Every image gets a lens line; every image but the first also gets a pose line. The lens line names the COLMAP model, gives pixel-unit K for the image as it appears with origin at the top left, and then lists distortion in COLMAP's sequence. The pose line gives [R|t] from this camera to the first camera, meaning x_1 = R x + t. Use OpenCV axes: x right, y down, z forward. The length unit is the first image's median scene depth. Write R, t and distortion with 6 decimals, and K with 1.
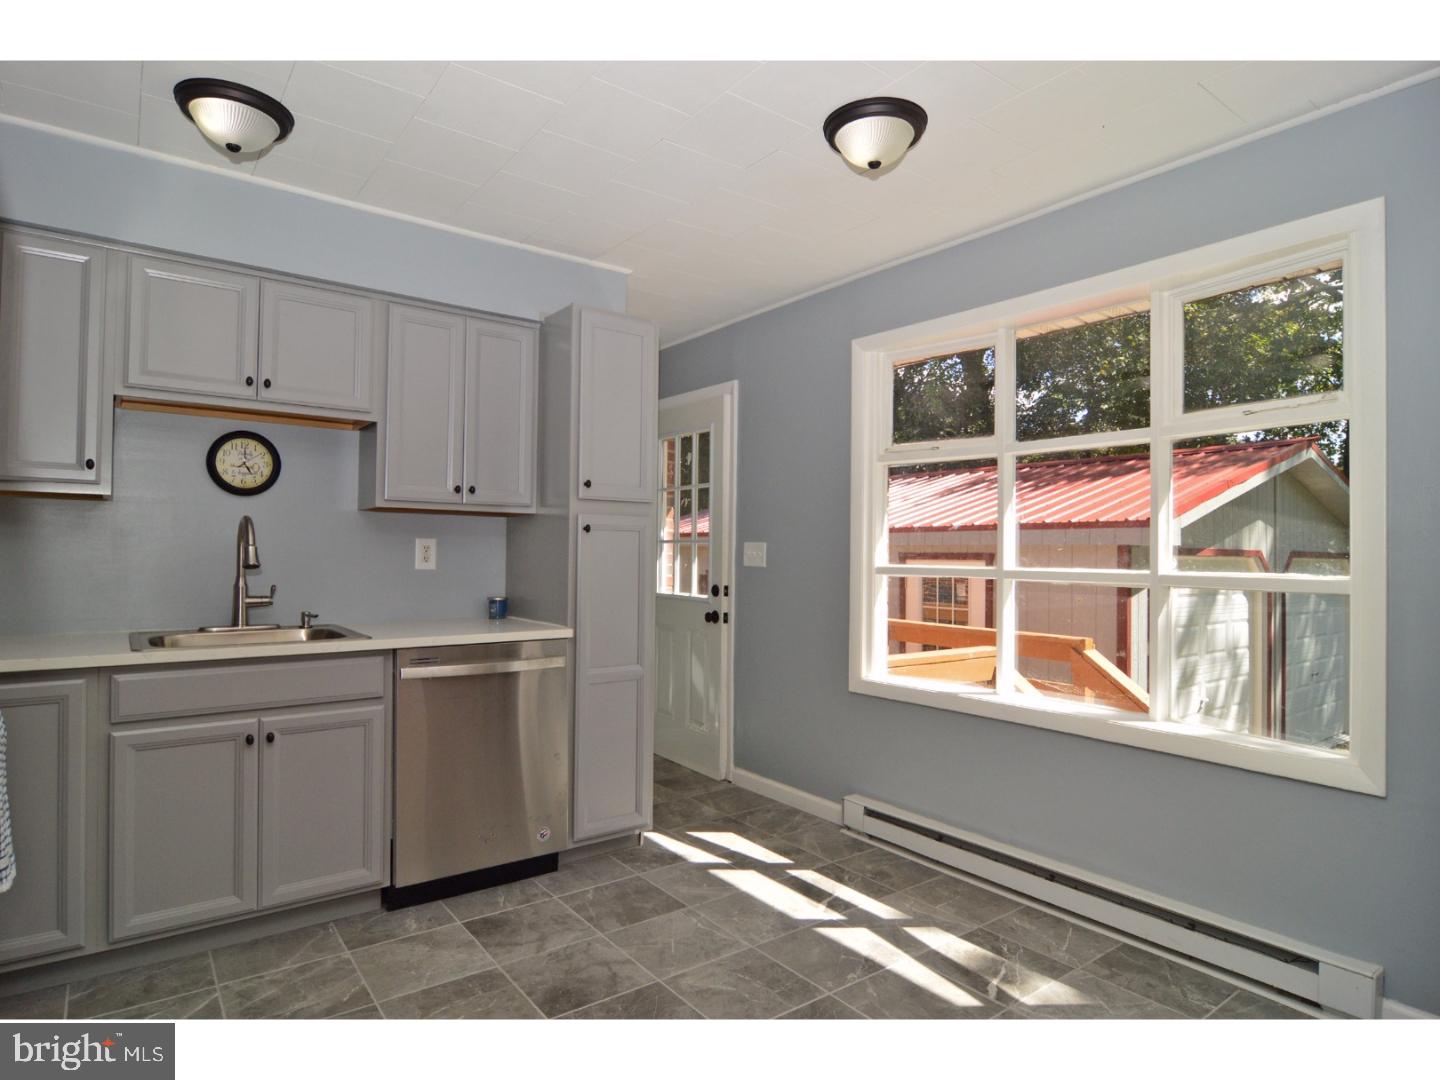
lens RADIAL K [[801.2, 0, 718.2], [0, 801.2, 539.6], [0, 0, 1]] dist [-0.020334, -0.006710]
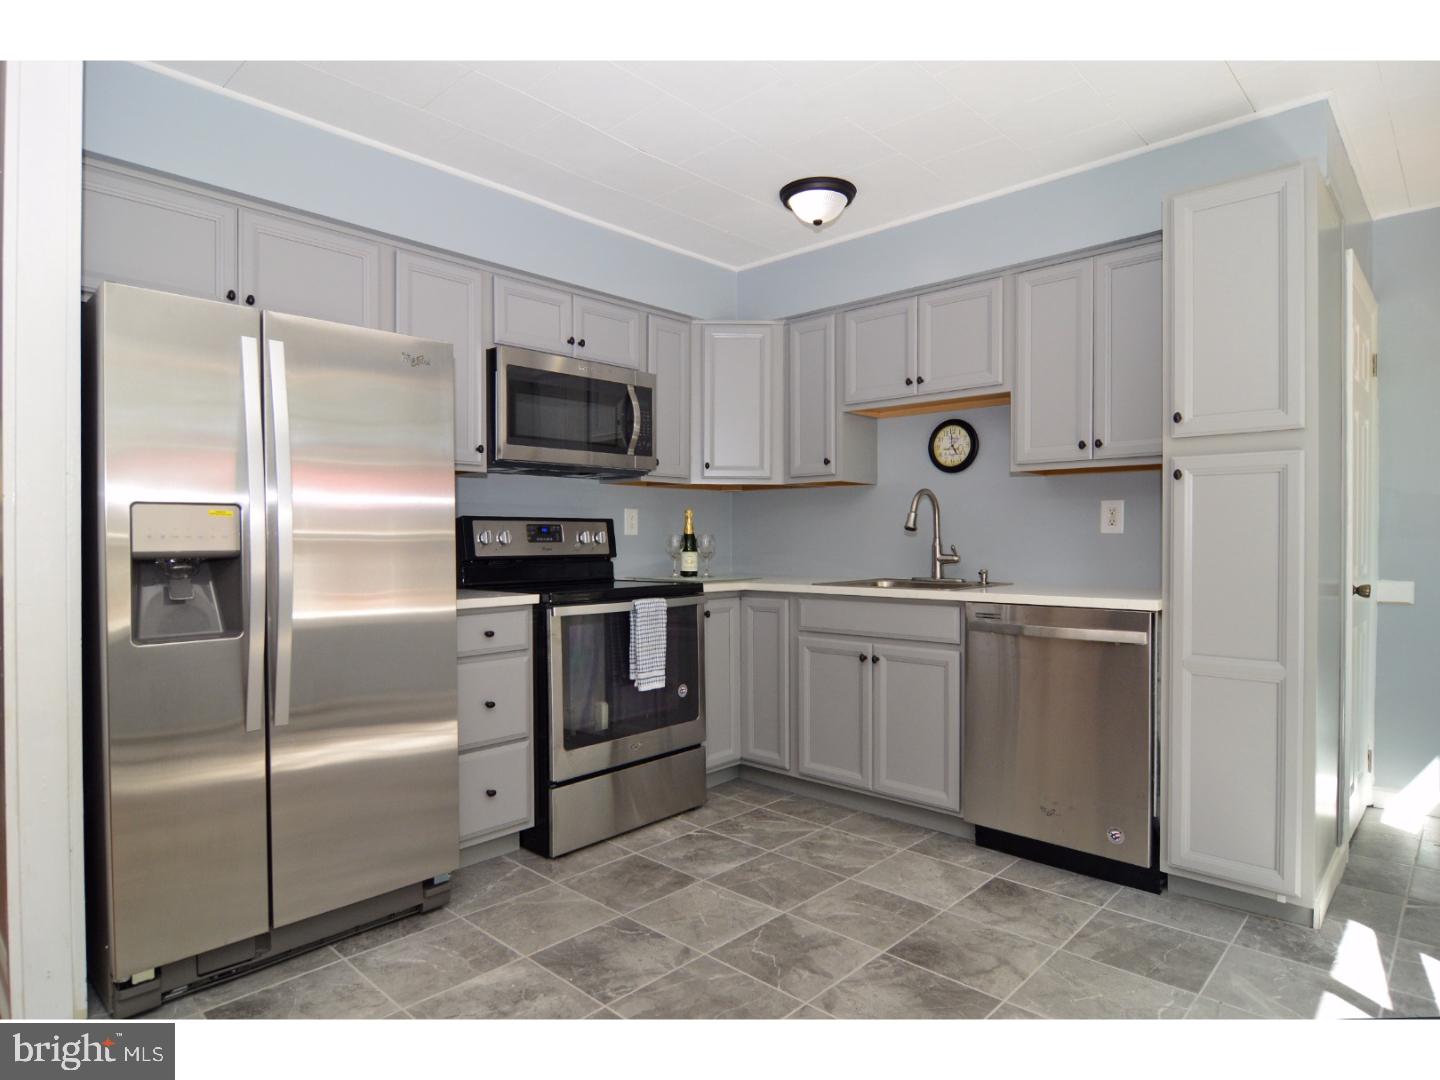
lens RADIAL K [[801.2, 0, 718.6], [0, 801.2, 544.4], [0, 0, 1]] dist [-0.020334, -0.006710]
pose [[0.169663, -0.003430, -0.985496, 0.609044], [0.017932, 0.999839, -0.000393, 0.053745], [0.985339, -0.017605, 0.169698, 0.486110]]
